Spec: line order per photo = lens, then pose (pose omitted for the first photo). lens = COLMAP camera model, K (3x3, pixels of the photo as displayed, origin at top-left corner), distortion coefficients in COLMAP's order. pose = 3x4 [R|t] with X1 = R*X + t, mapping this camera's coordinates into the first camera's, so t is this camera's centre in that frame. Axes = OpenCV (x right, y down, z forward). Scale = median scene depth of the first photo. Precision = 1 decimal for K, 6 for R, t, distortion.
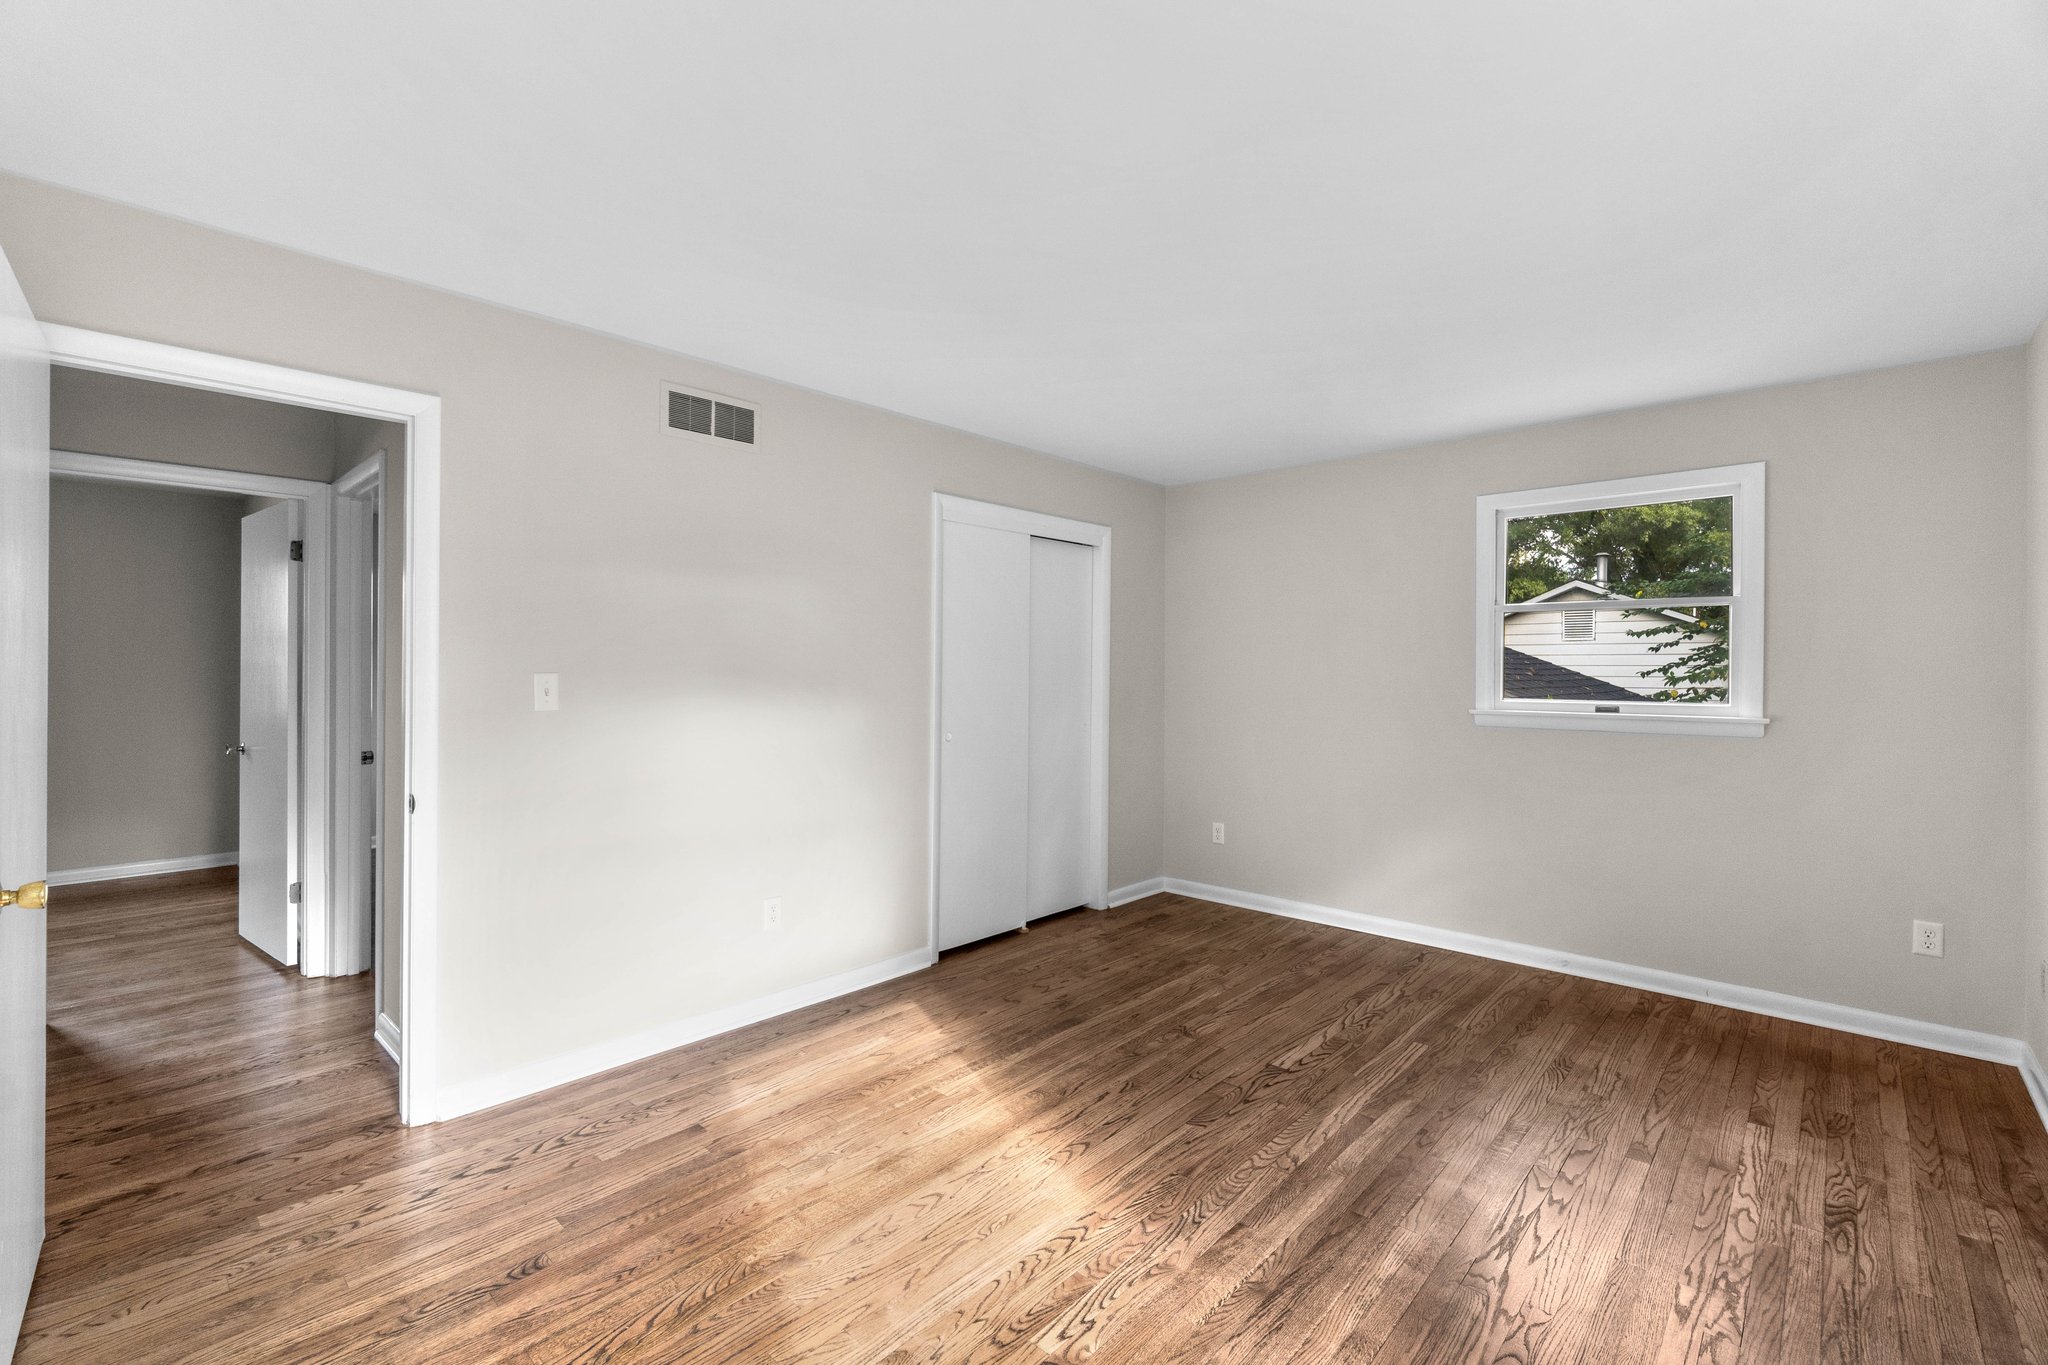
lens RADIAL K [[884.9, 0, 1010.9], [0, 884.9, 672.8], [0, 0, 1]] dist [-0.000444, 0.000846]
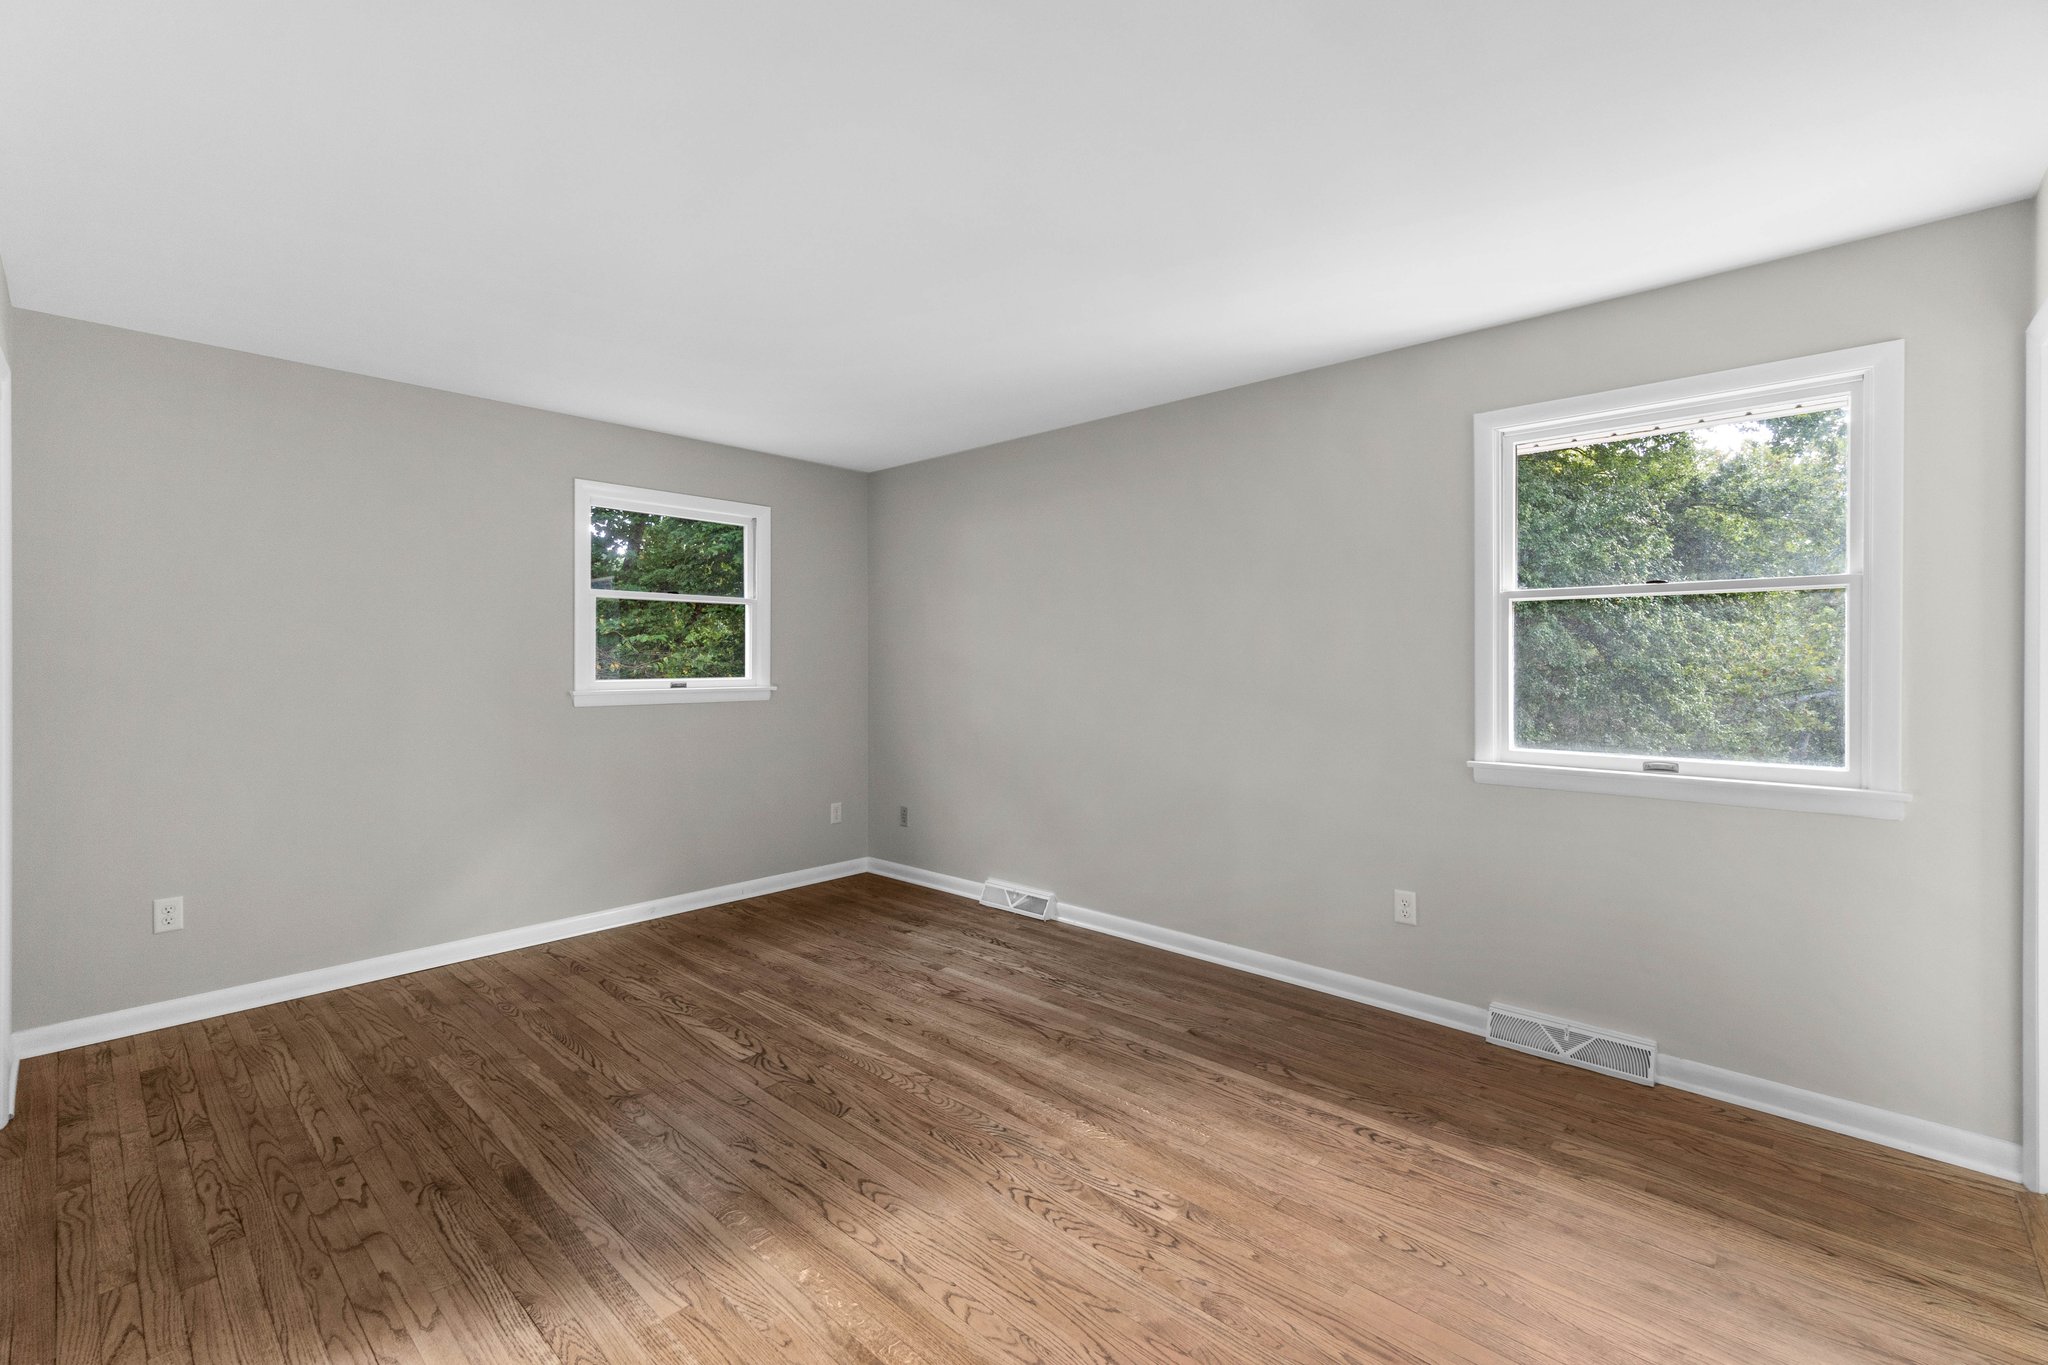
lens RADIAL K [[884.9, 0, 1011.3], [0, 884.9, 670.8], [0, 0, 1]] dist [-0.000444, 0.000846]
pose [[-0.009798, -0.015408, 0.999833, -0.589404], [0.004386, 0.999871, 0.015452, 0.006545], [-0.999942, 0.004537, -0.009729, 0.637058]]
